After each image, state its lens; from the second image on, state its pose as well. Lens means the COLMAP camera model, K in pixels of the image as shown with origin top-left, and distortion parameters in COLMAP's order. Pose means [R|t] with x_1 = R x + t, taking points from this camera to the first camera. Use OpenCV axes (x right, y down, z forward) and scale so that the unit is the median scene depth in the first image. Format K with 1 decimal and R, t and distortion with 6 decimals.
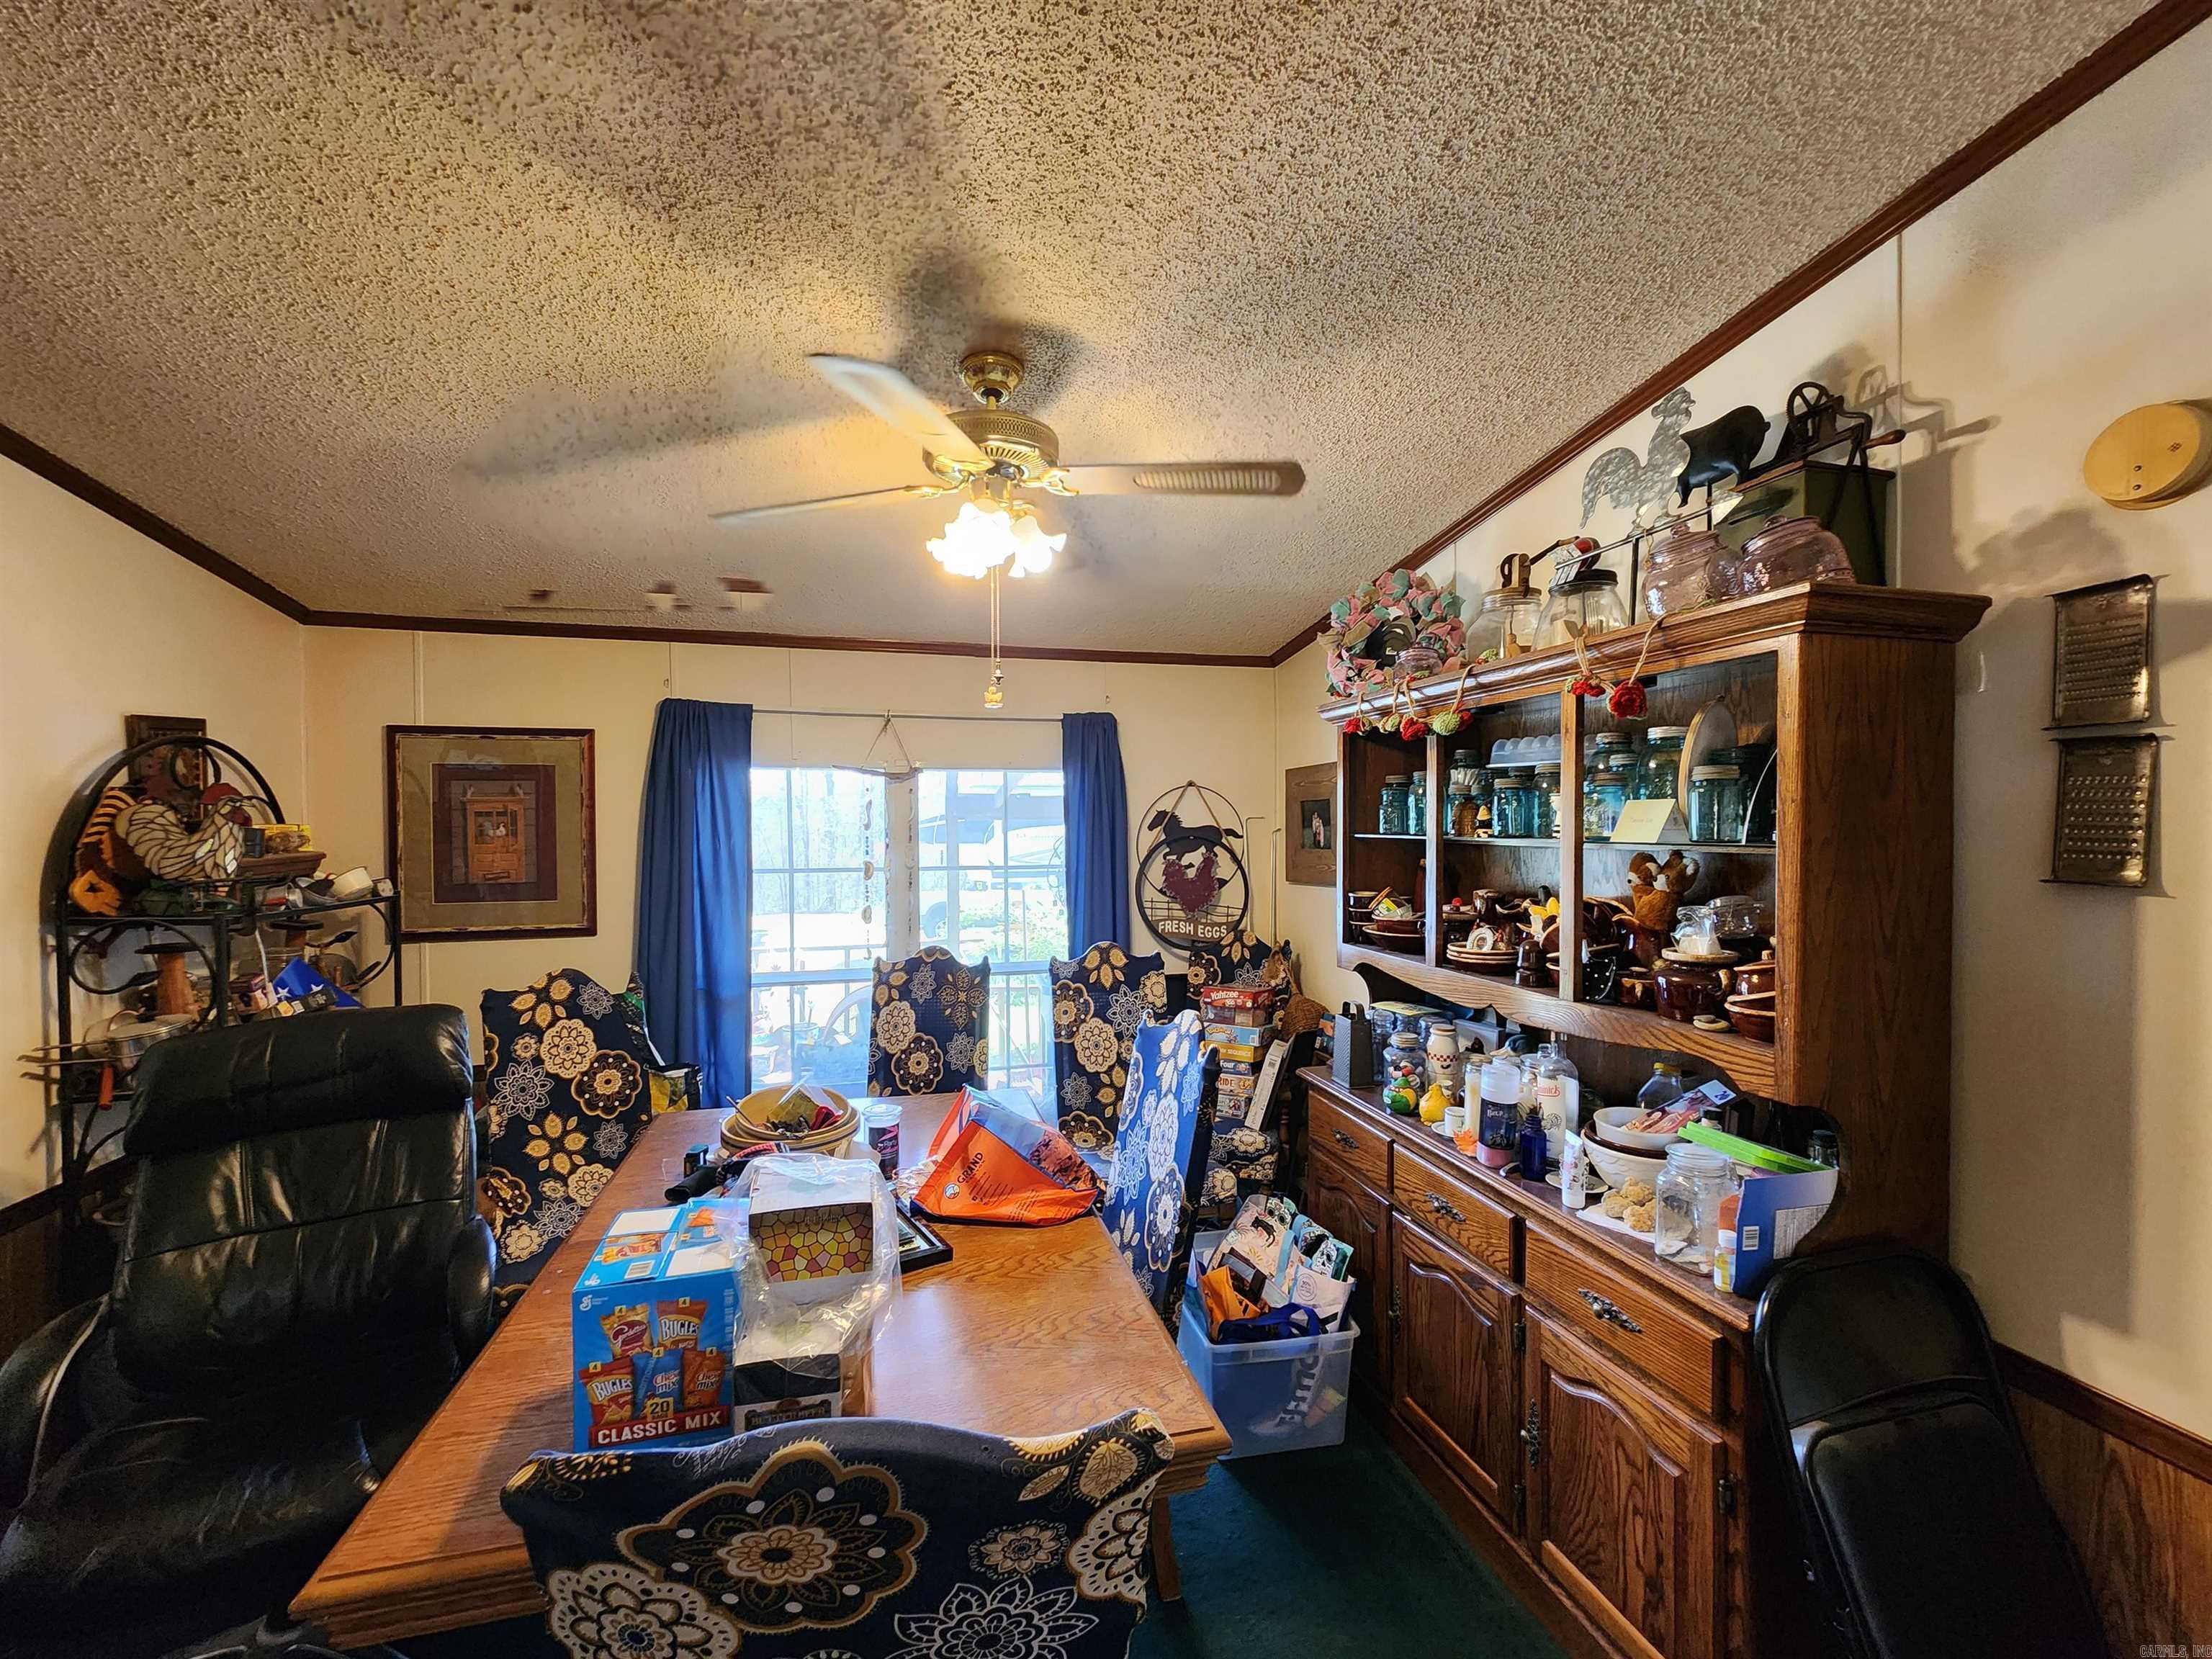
lens RADIAL K [[912.8, 0, 1094.7], [0, 912.8, 831.1], [0, 0, 1]] dist [-0.004030, 0.002031]
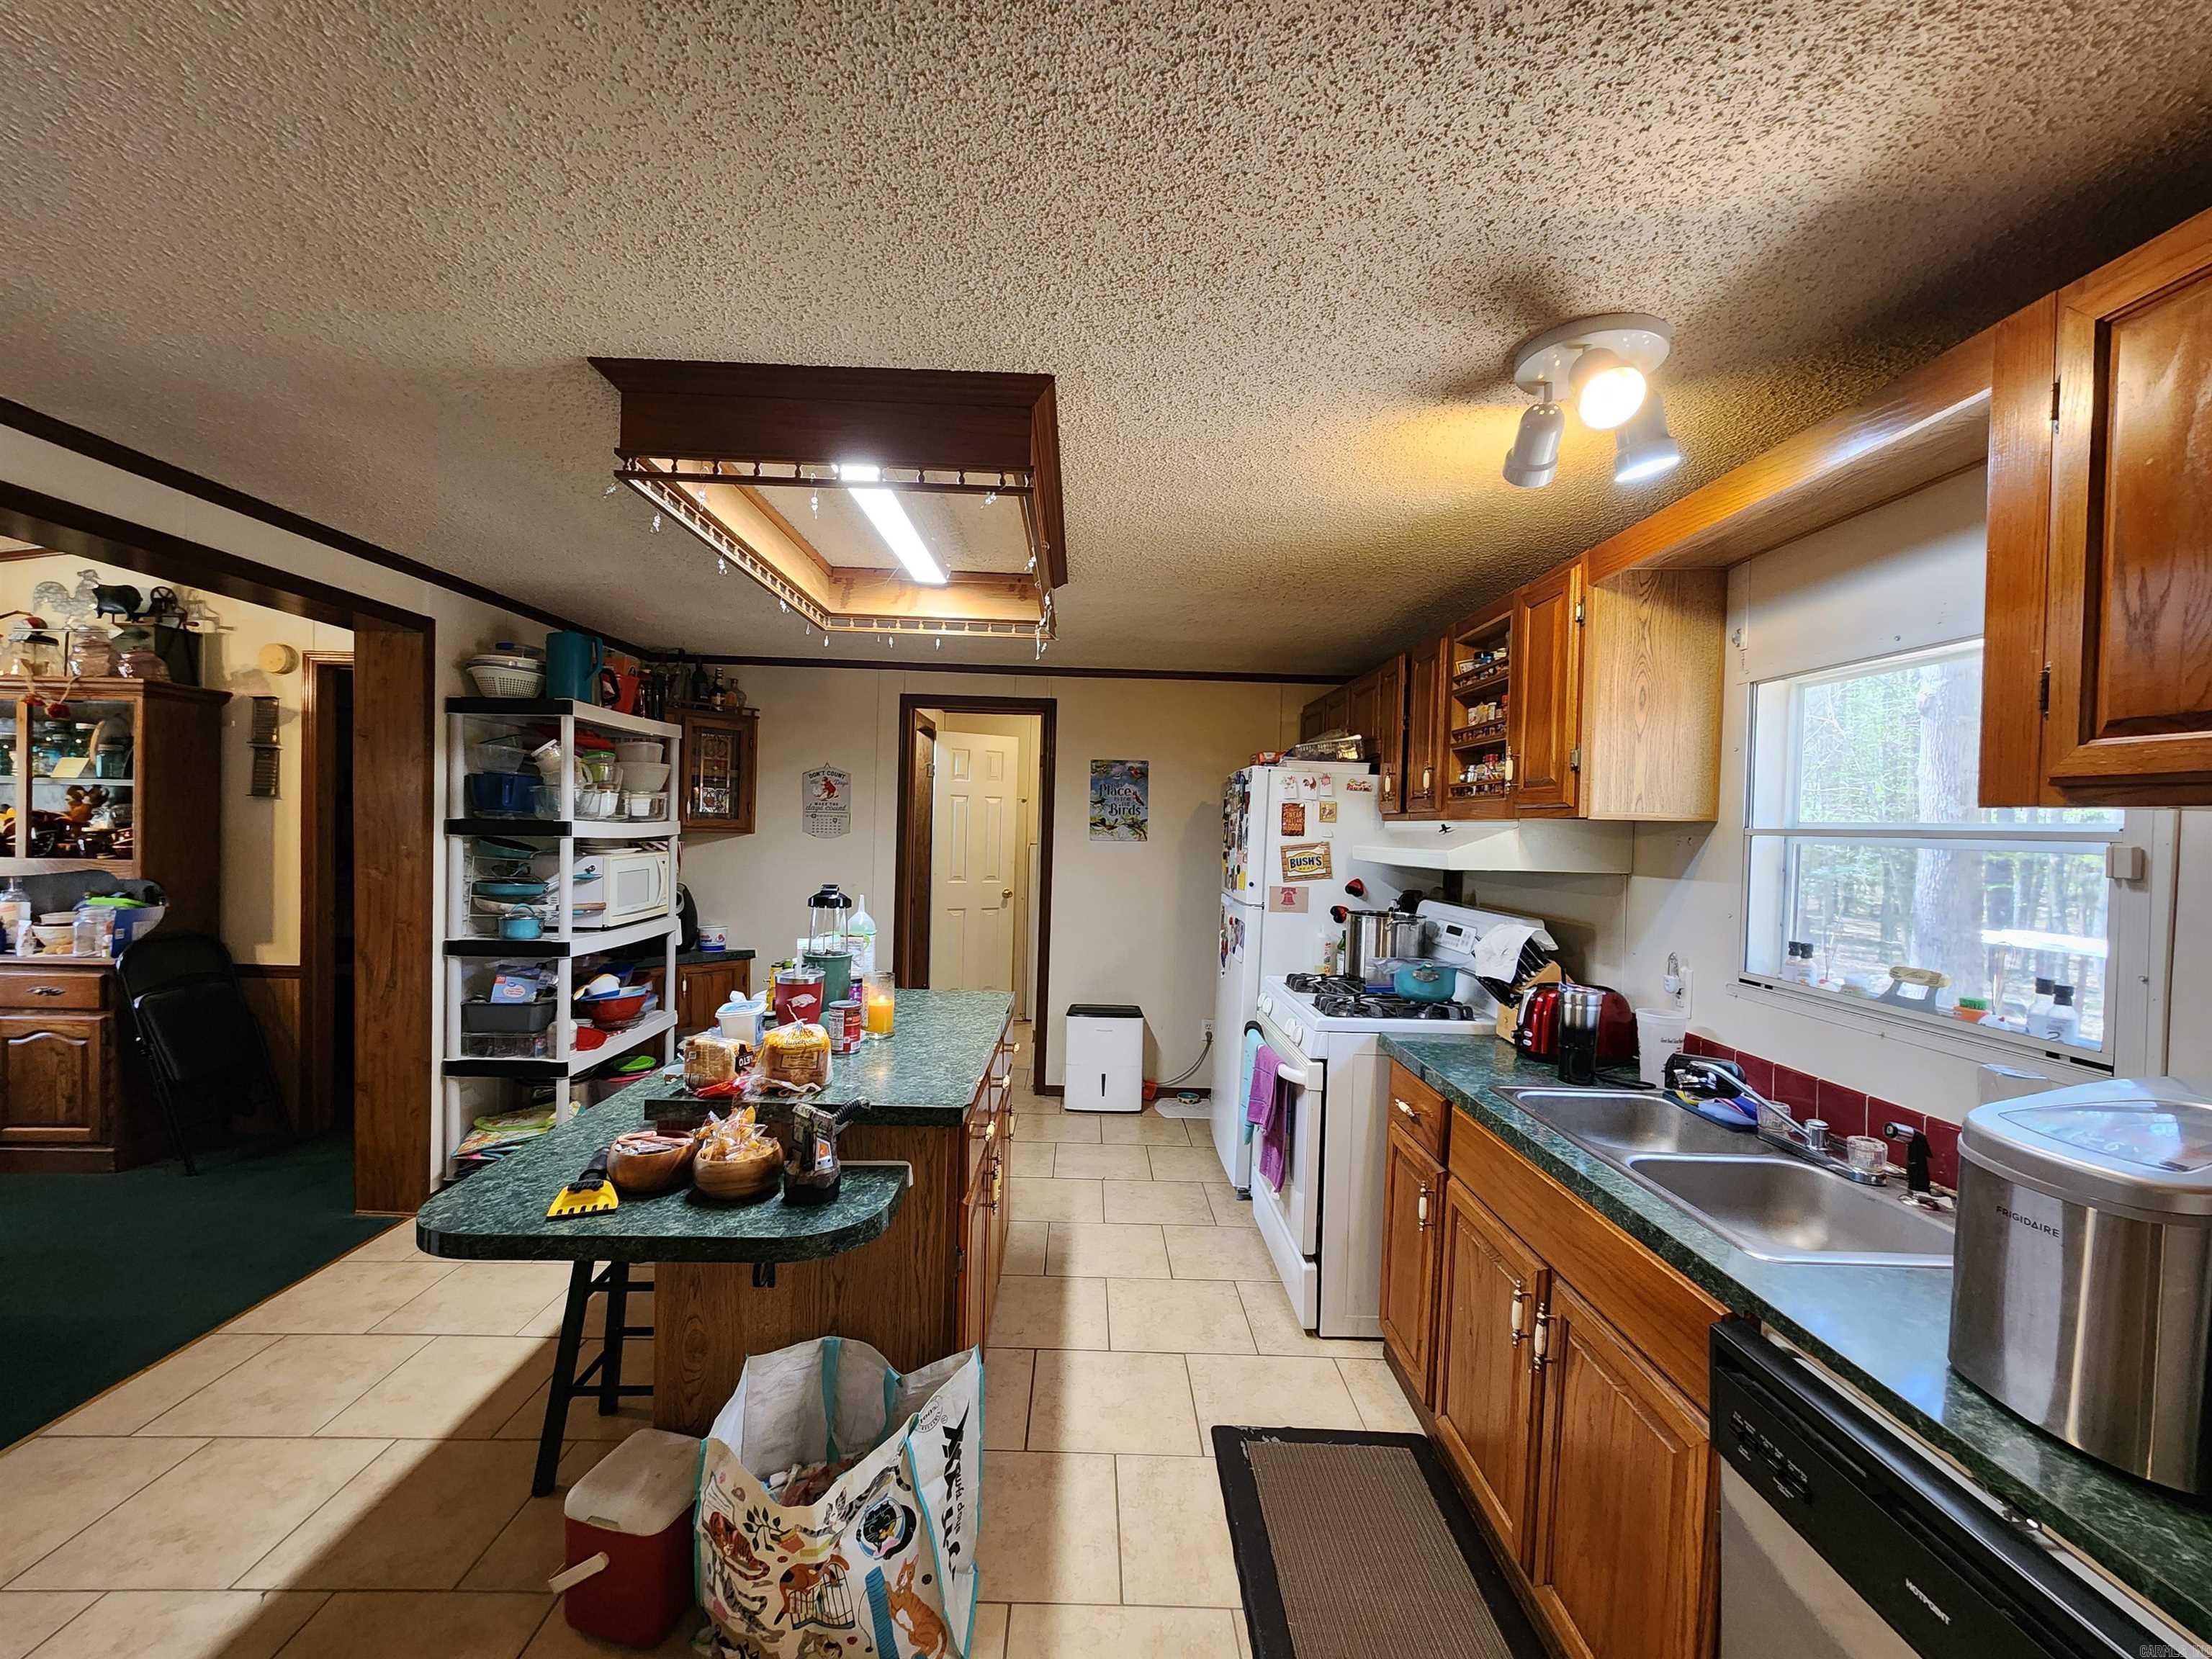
lens RADIAL K [[912.8, 0, 1108.2], [0, 912.8, 839.5], [0, 0, 1]] dist [-0.004030, 0.002031]
pose [[0.236321, -0.007978, 0.971642, -0.928198], [-0.014666, 0.999823, 0.011777, 0.100148], [-0.971564, -0.017033, 0.236162, -1.931705]]
